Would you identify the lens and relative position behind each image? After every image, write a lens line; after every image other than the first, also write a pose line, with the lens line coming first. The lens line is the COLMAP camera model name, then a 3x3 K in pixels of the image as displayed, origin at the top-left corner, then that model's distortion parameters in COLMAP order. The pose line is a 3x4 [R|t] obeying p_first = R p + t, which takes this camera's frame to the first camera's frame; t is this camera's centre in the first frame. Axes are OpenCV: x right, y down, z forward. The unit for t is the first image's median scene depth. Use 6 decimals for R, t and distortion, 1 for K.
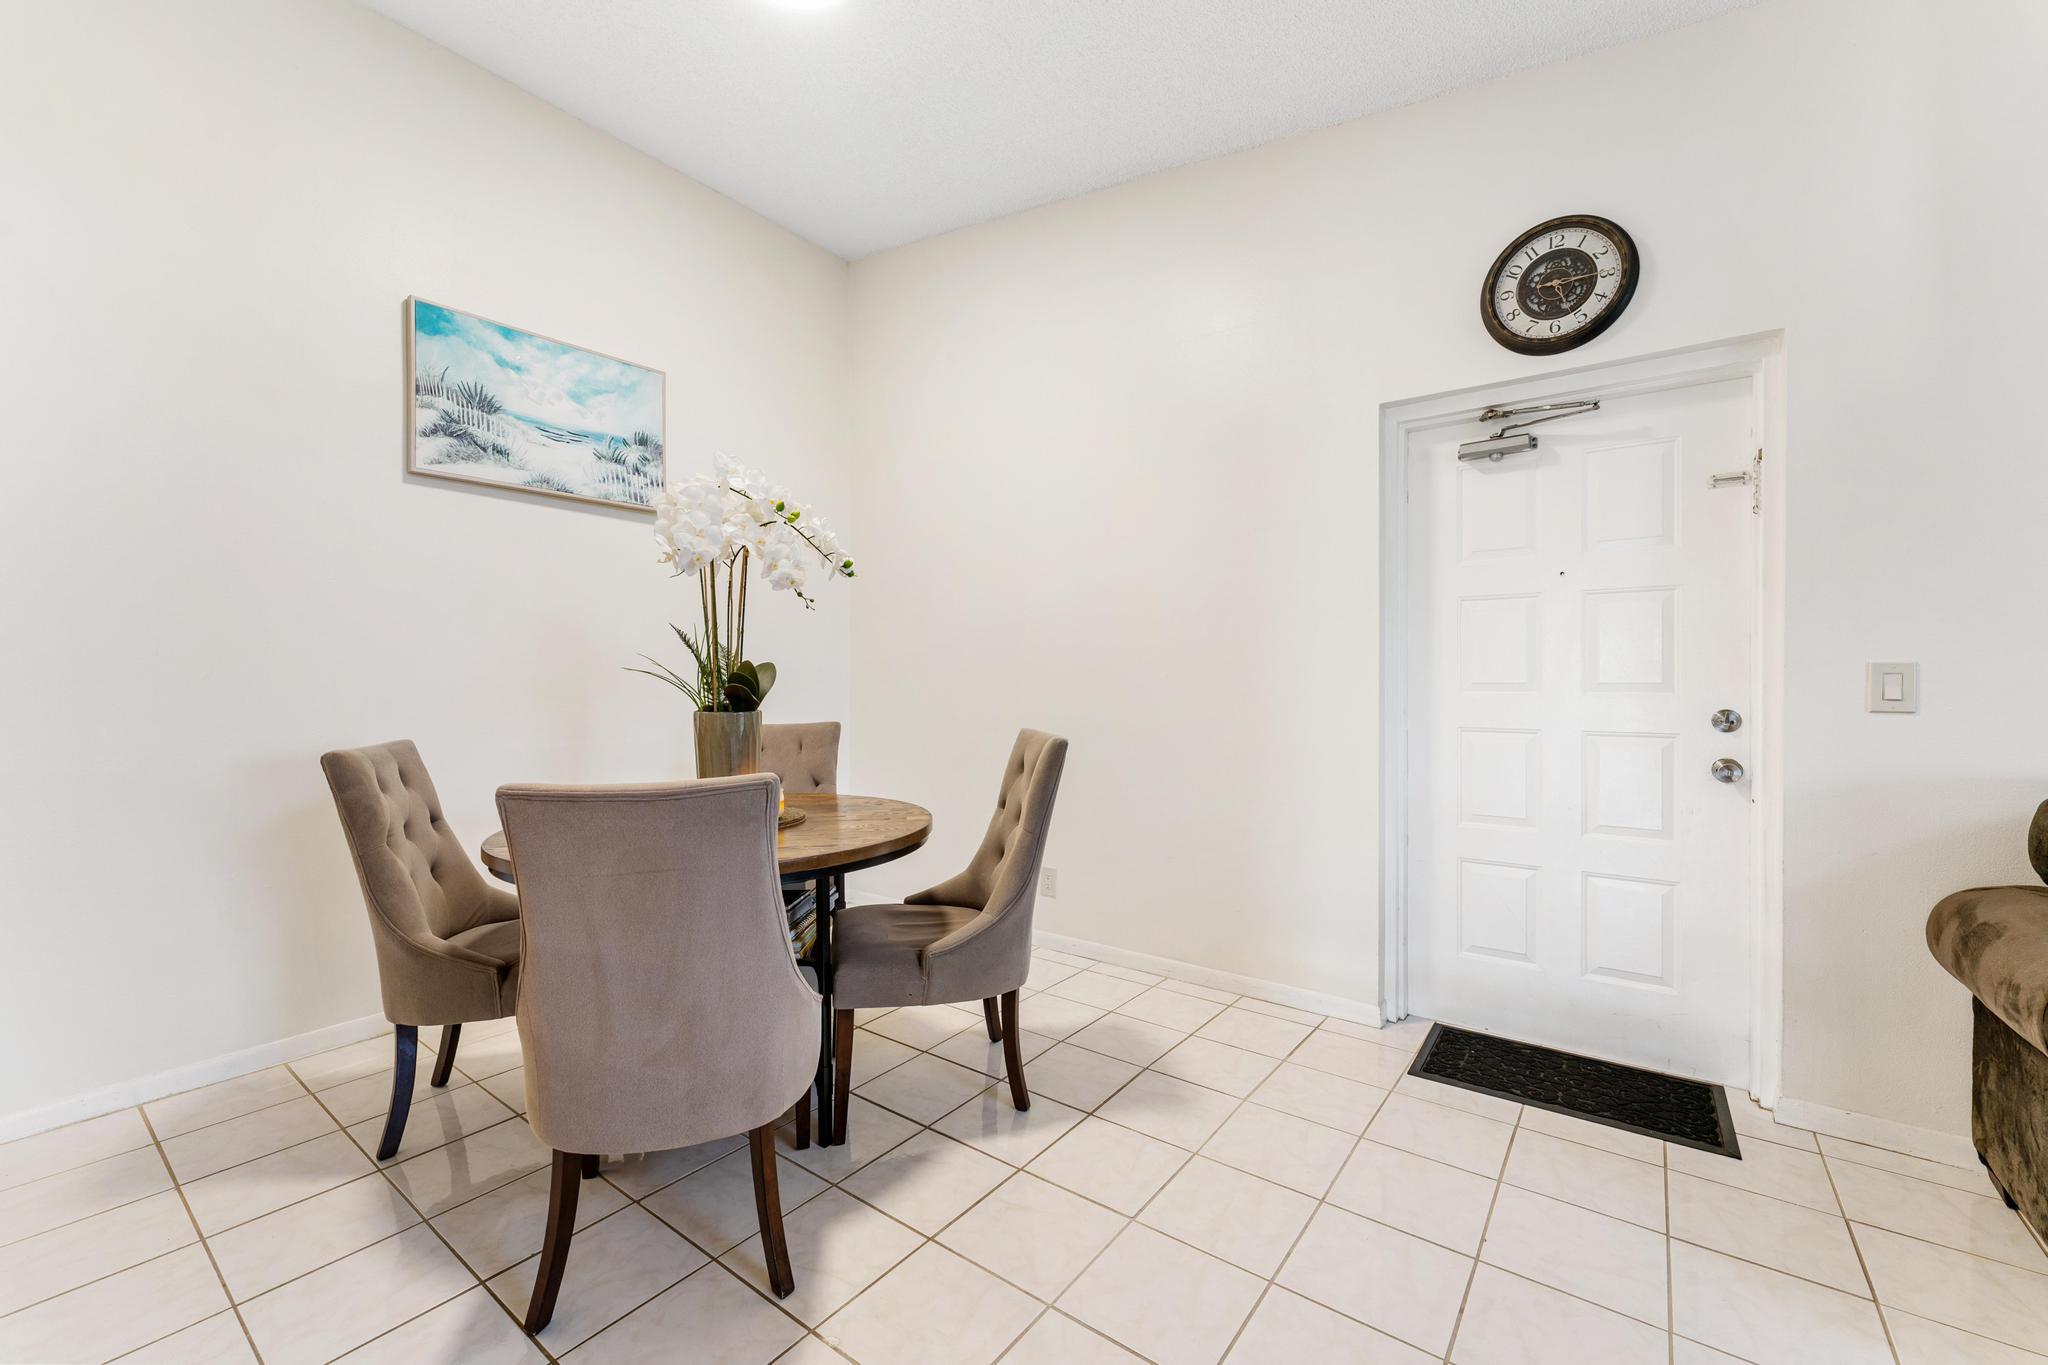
lens RADIAL K [[825.4, 0, 1019.8], [0, 825.4, 681.2], [0, 0, 1]] dist [-0.001302, -0.000226]
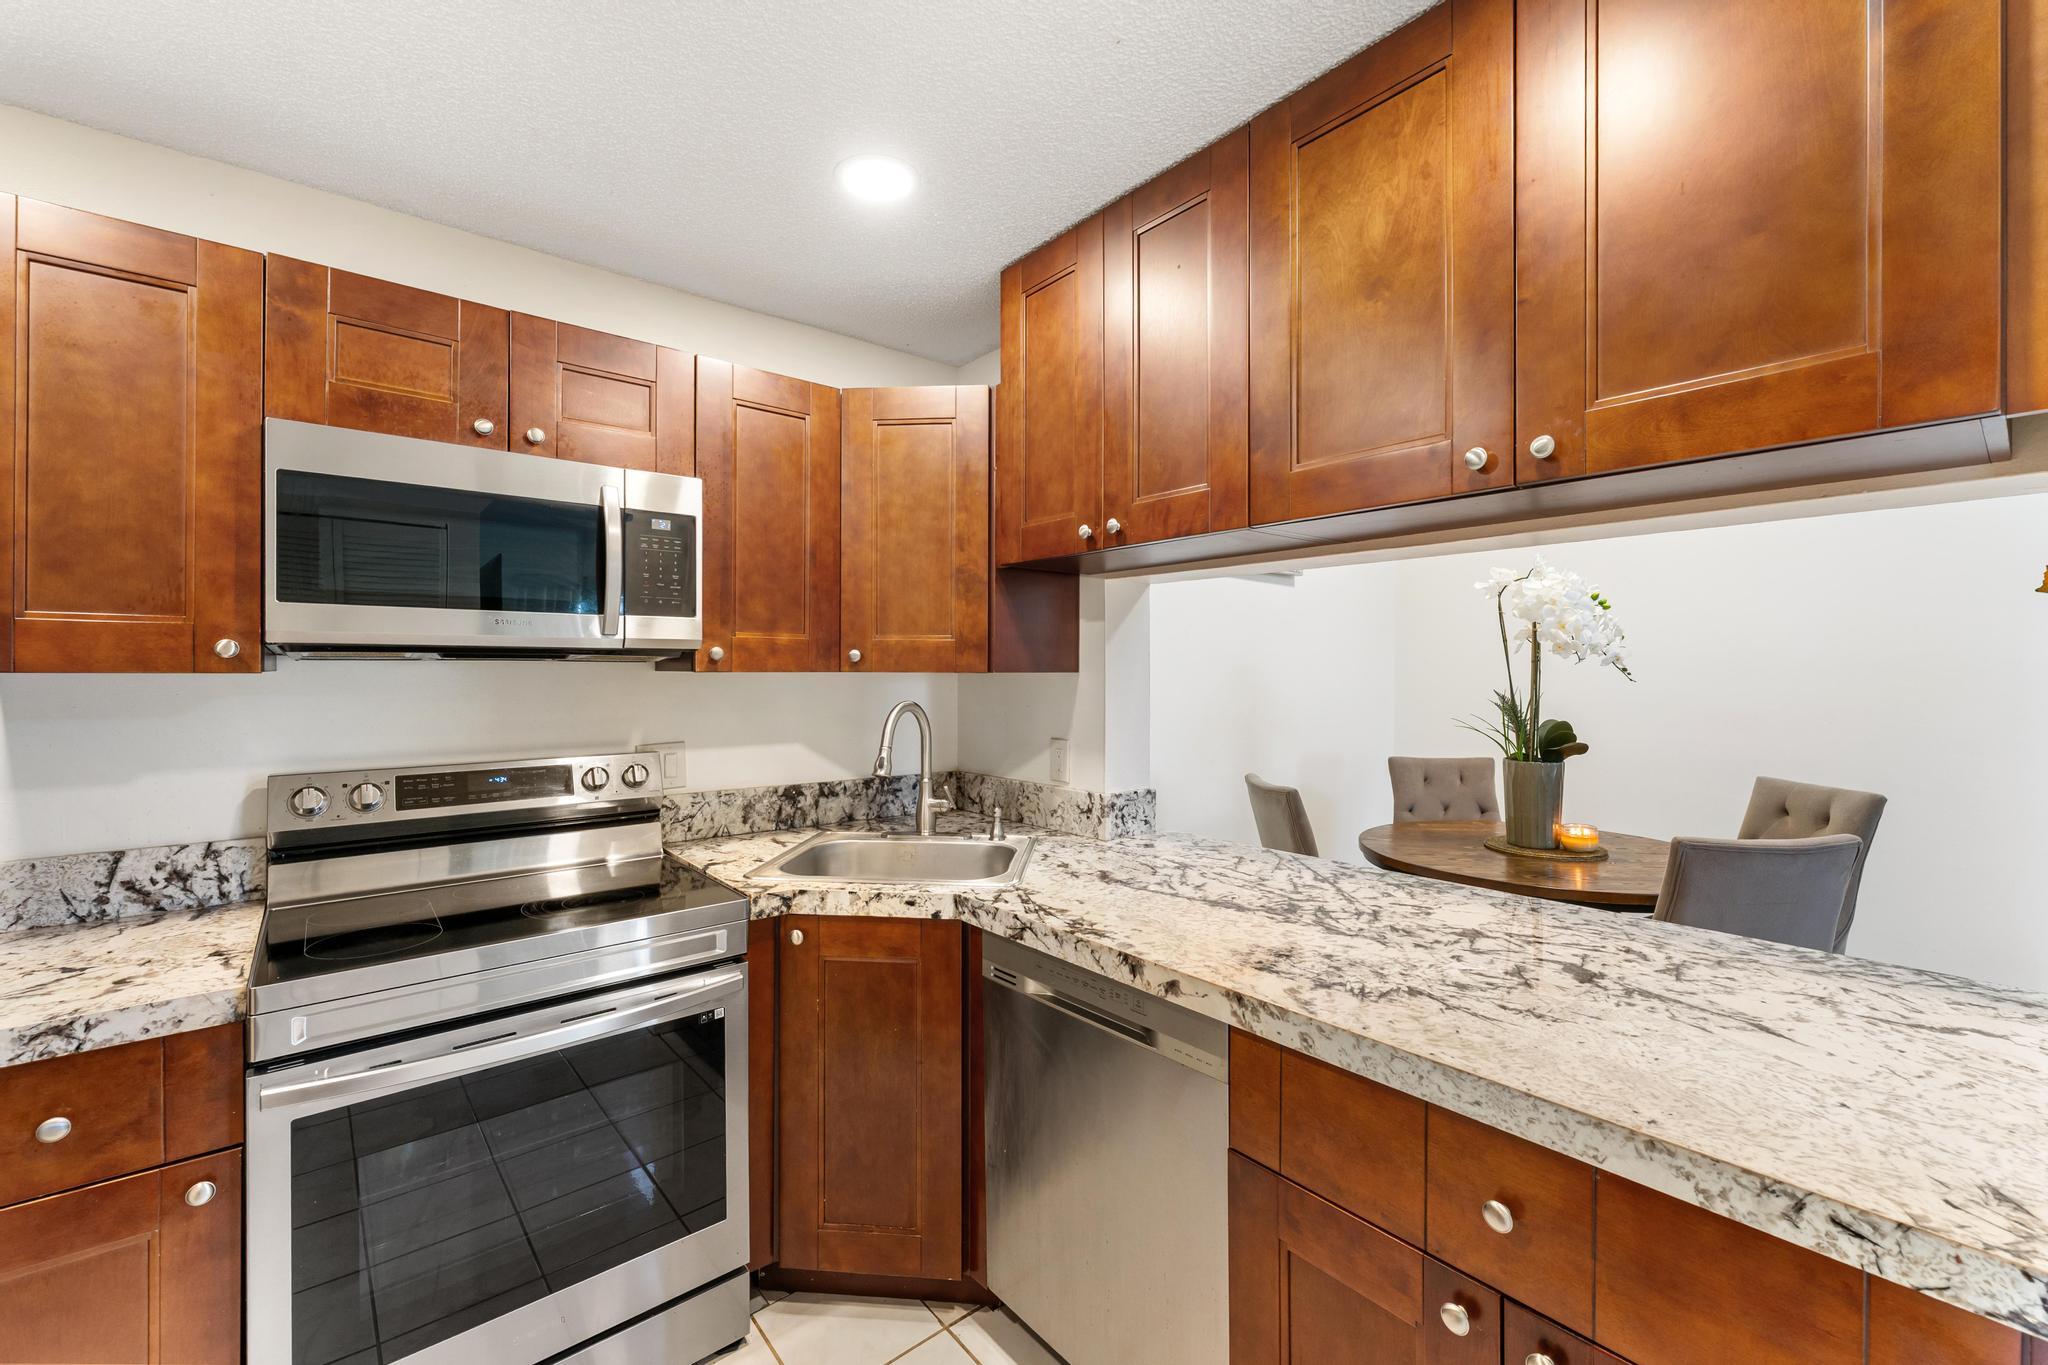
lens RADIAL K [[826.3, 0, 1019.5], [0, 826.3, 671.6], [0, 0, 1]] dist [-0.000086, -0.000819]
pose [[0.972173, 0.005107, -0.234208, -0.683552], [-0.005627, 0.999983, -0.001552, -0.076186], [0.234196, 0.002827, 0.972185, -0.328400]]
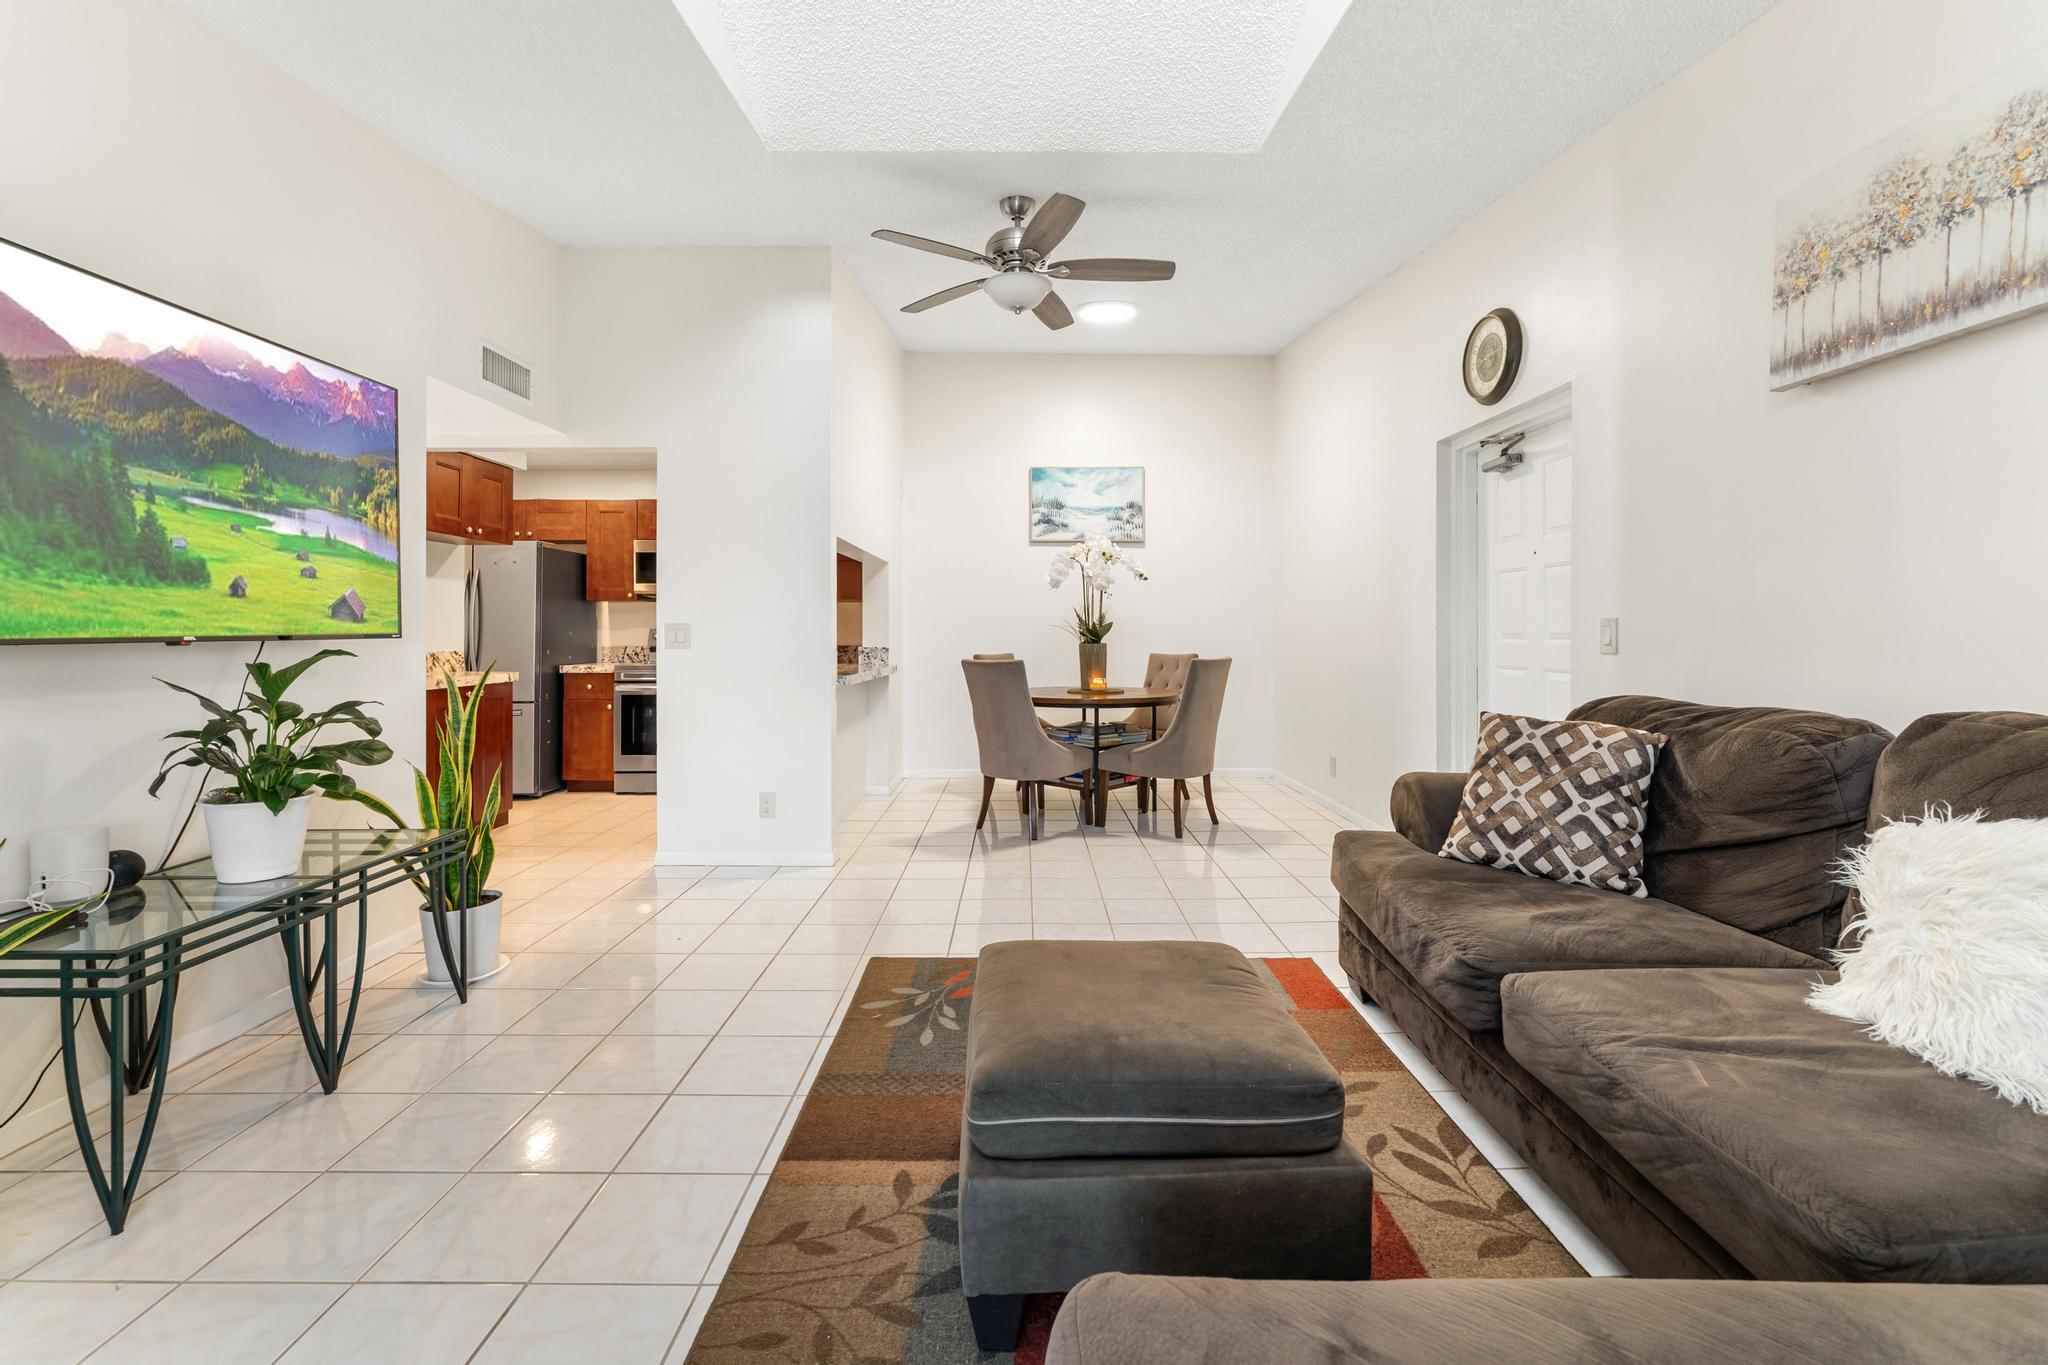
lens RADIAL K [[845.0, 0, 1022.2], [0, 845.0, 628.7], [0, 0, 1]] dist [-0.000842, -0.000663]
pose [[0.606409, 0.000073, -0.795153, 1.155969], [-0.005478, 0.999977, -0.004086, 0.004971], [0.795134, 0.006834, 0.606396, -0.476647]]
